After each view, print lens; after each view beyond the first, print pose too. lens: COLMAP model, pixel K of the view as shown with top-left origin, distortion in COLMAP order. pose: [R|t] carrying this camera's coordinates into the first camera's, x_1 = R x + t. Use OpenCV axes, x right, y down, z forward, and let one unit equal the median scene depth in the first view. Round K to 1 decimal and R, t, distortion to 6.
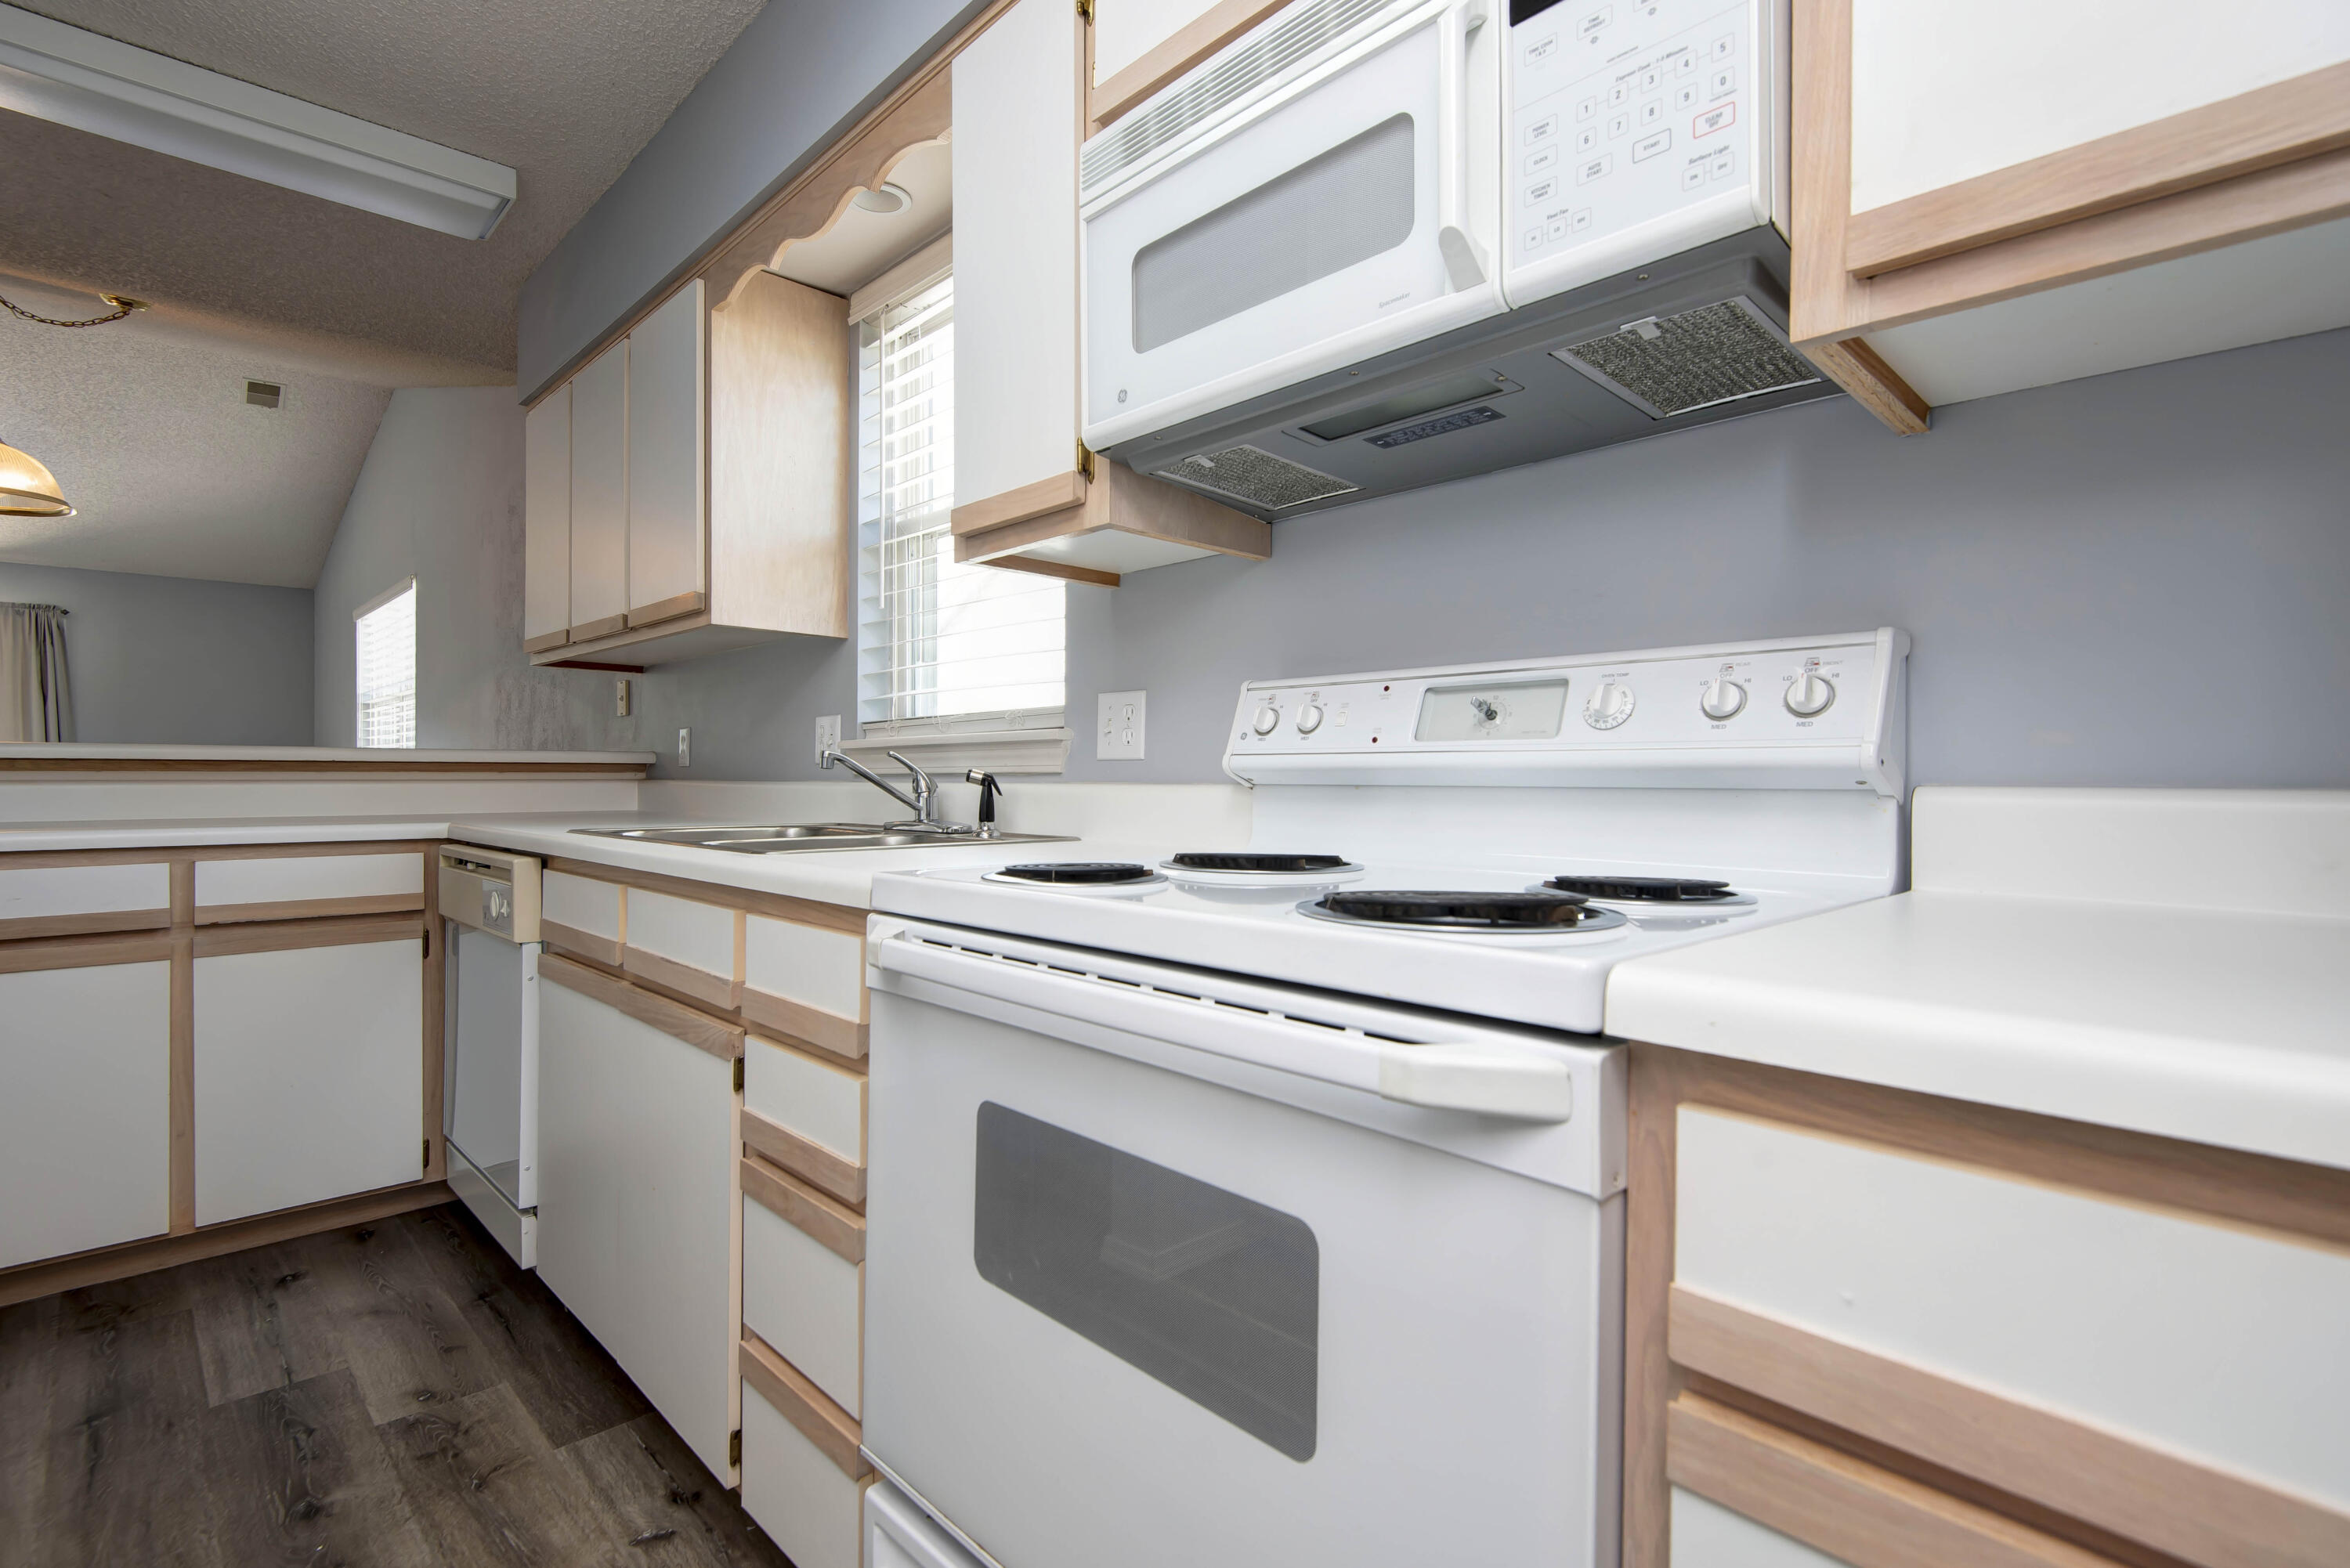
lens RADIAL K [[1108.0, 0, 1176.9], [0, 1108.0, 804.8], [0, 0, 1]] dist [0.004742, 0.000299]
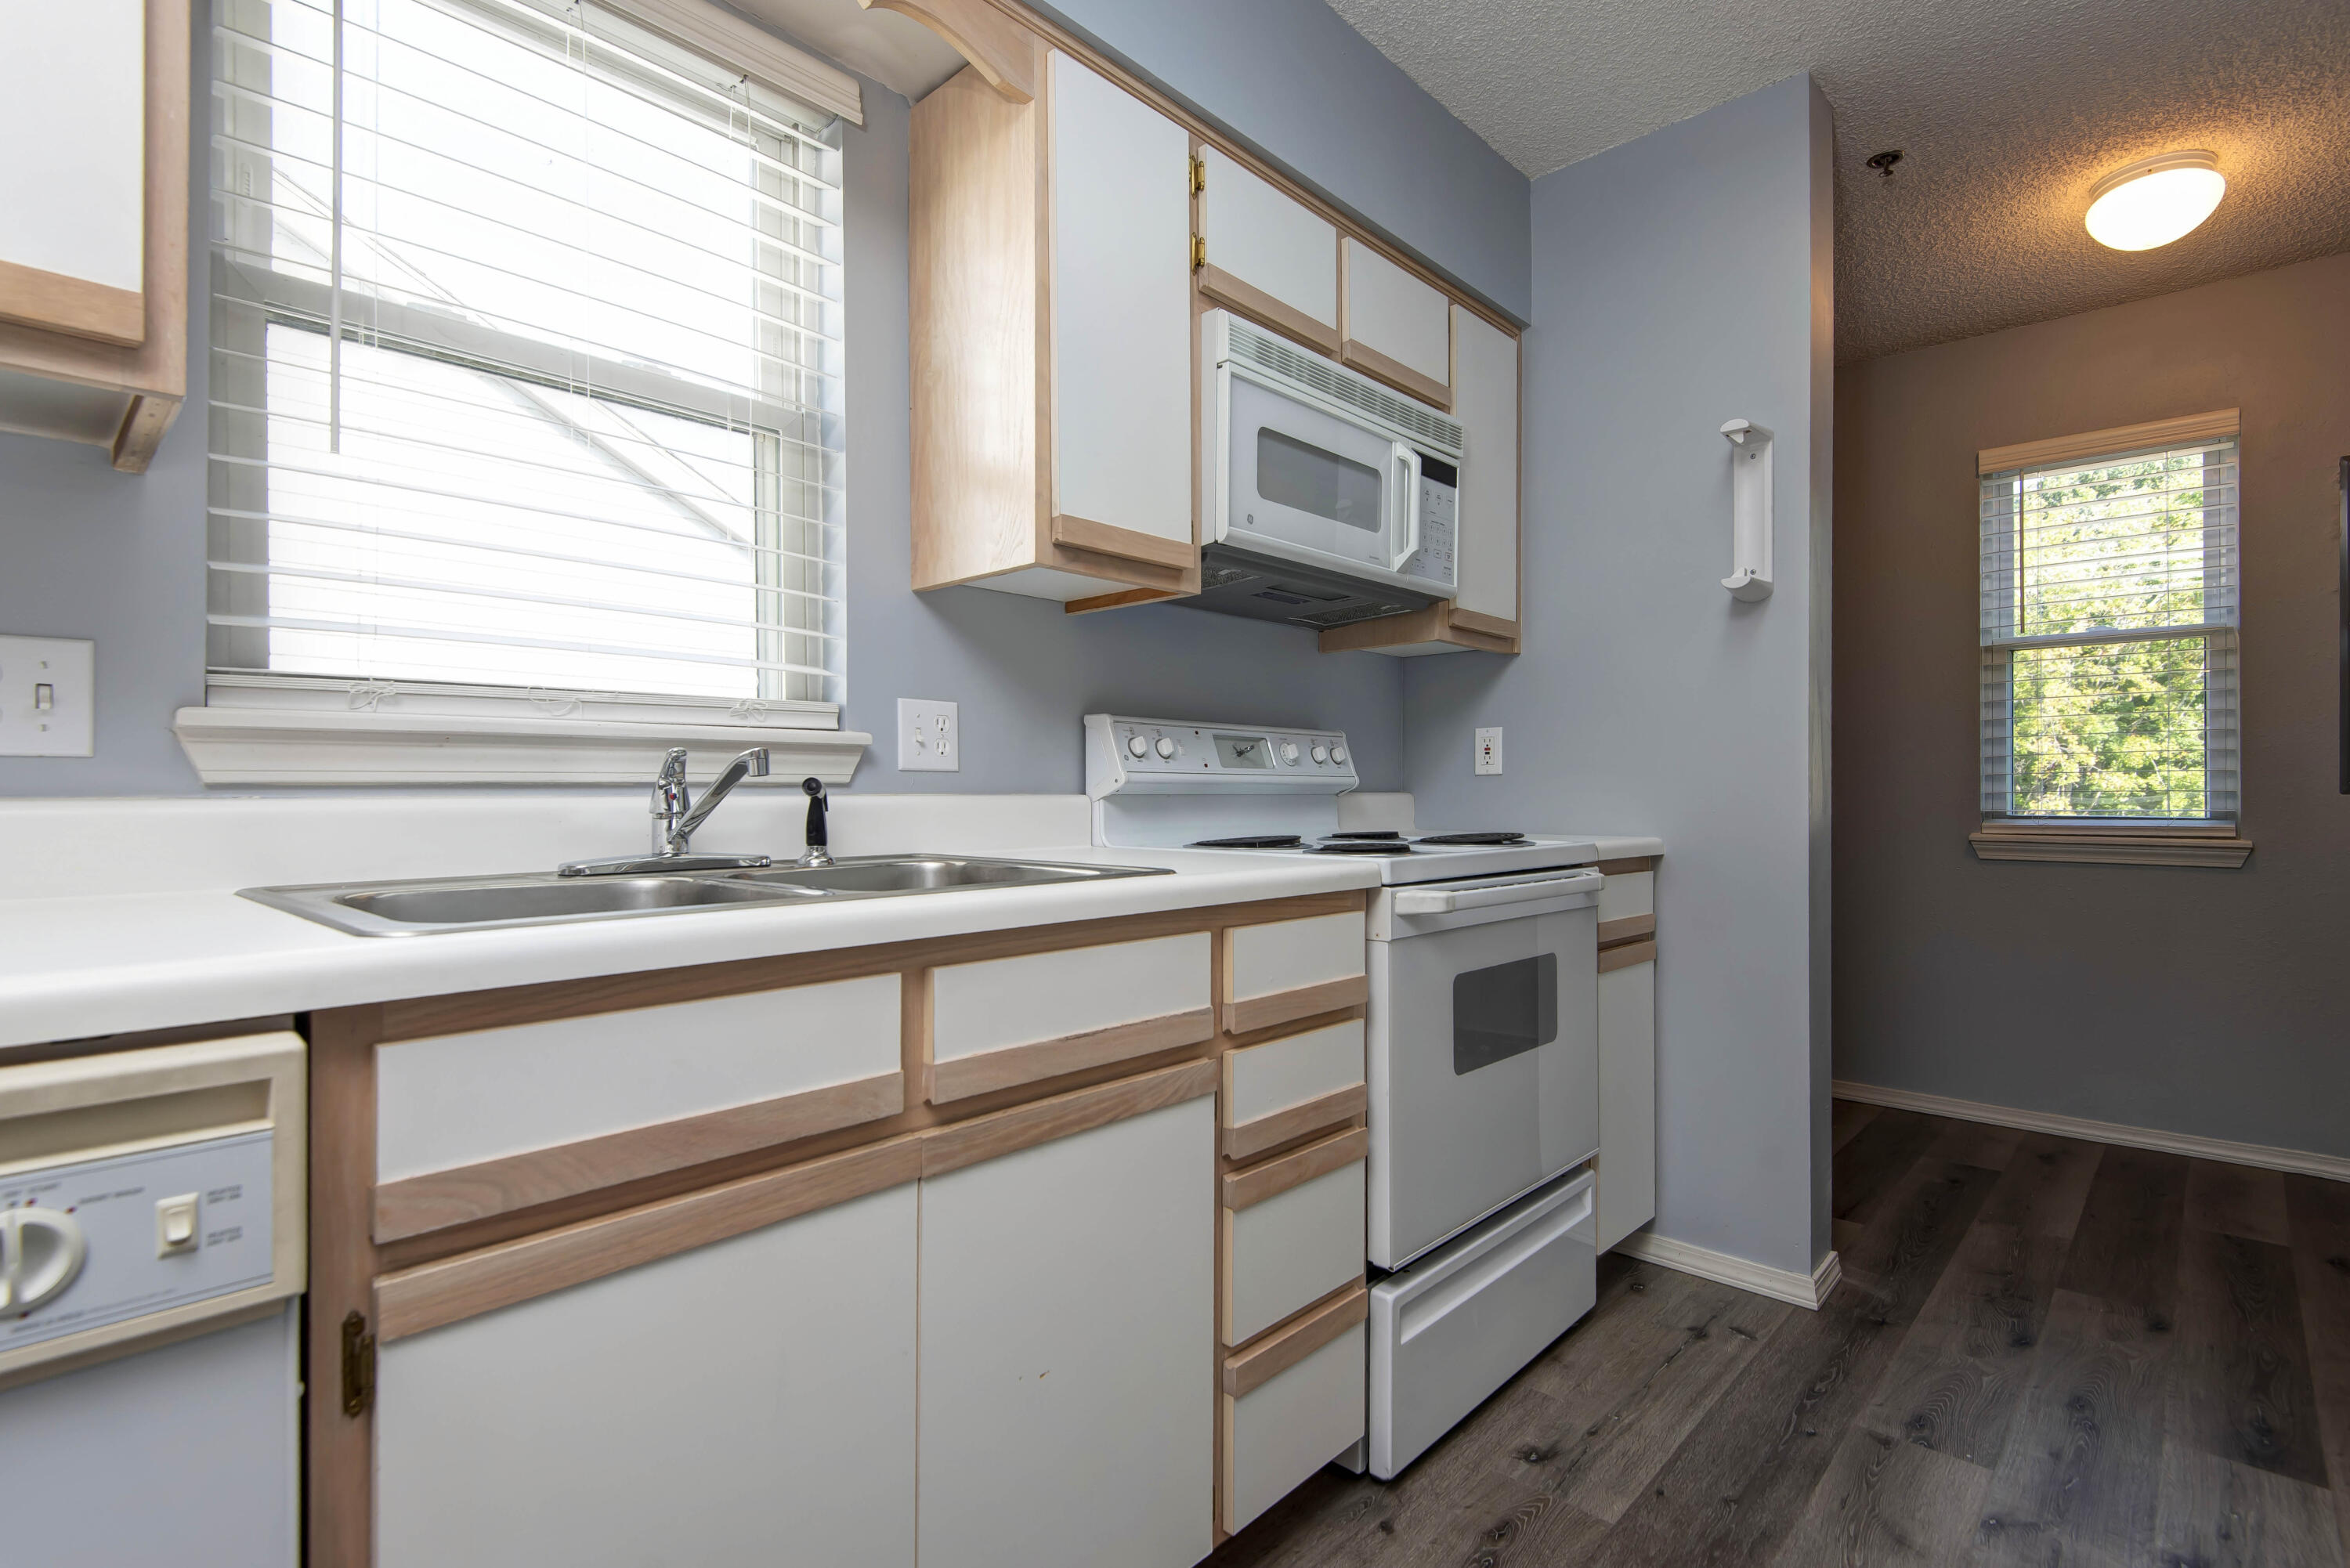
lens RADIAL K [[1108.0, 0, 1179.1], [0, 1108.0, 773.1], [0, 0, 1]] dist [0.004742, 0.000299]
pose [[-0.046562, 0.004947, 0.998903, -1.461970], [0.005660, 0.999973, -0.004688, -0.045149], [-0.998899, 0.005435, -0.046589, 1.176884]]
